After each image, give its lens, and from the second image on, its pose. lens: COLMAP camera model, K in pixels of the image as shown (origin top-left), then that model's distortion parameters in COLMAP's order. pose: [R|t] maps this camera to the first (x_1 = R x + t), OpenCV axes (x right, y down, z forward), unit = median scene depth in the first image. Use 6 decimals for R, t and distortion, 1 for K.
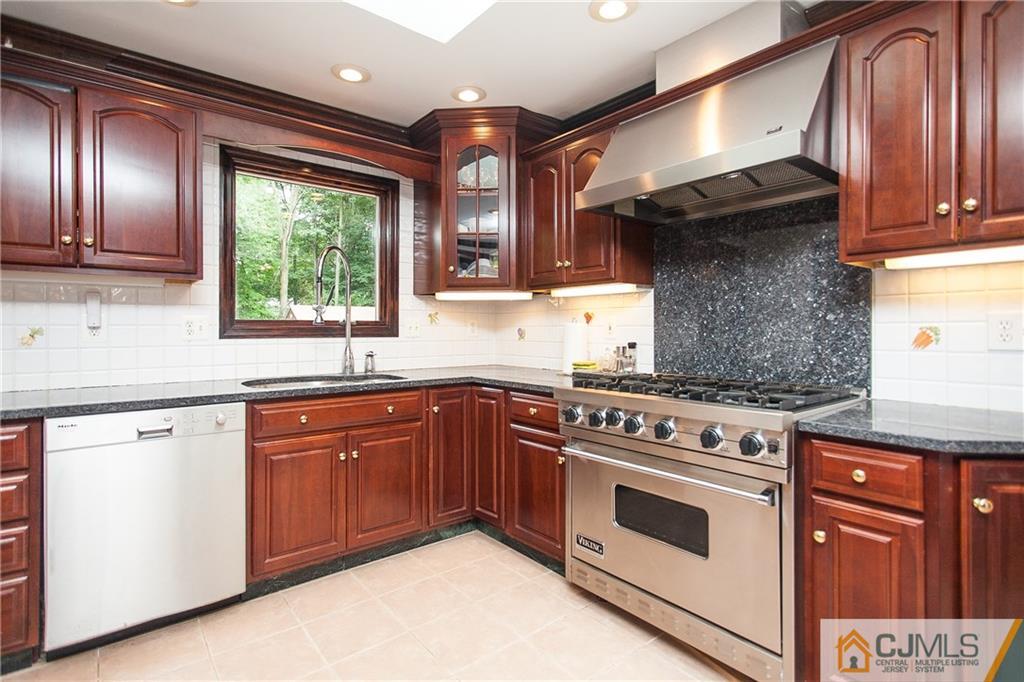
lens RADIAL K [[501.5, 0, 513.8], [0, 501.5, 329.6], [0, 0, 1]] dist [-0.000416, -0.000310]
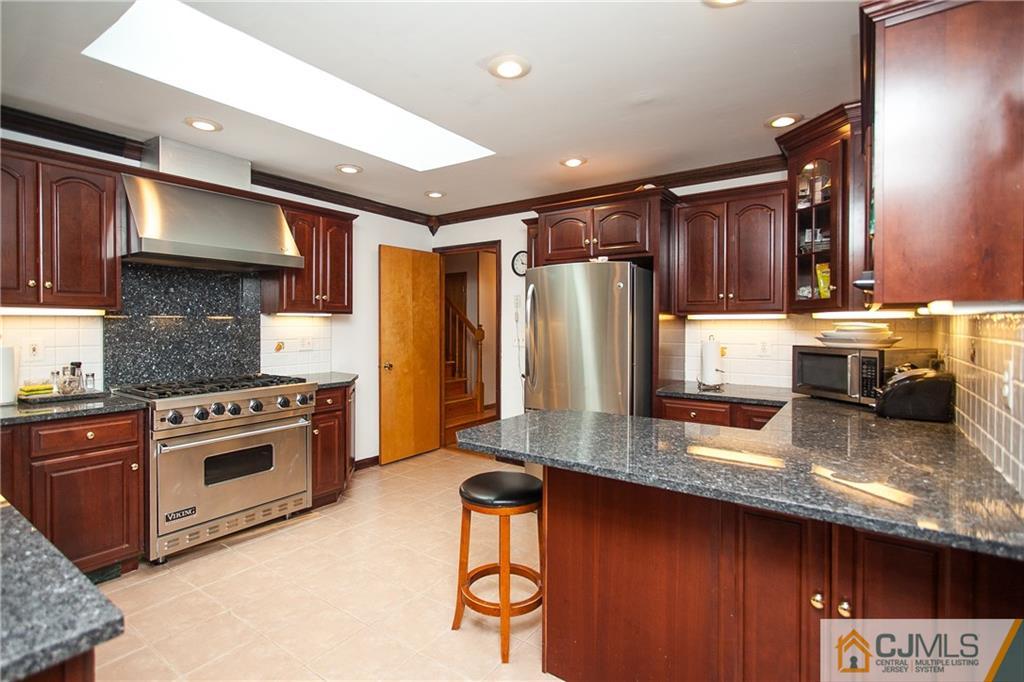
lens RADIAL K [[501.5, 0, 513.8], [0, 501.5, 329.6], [0, 0, 1]] dist [-0.000416, -0.000310]
pose [[-0.262535, -0.011056, 0.964859, -1.312955], [-0.001863, 0.999938, 0.010951, -0.072014], [-0.964921, 0.001078, -0.262539, 0.488690]]
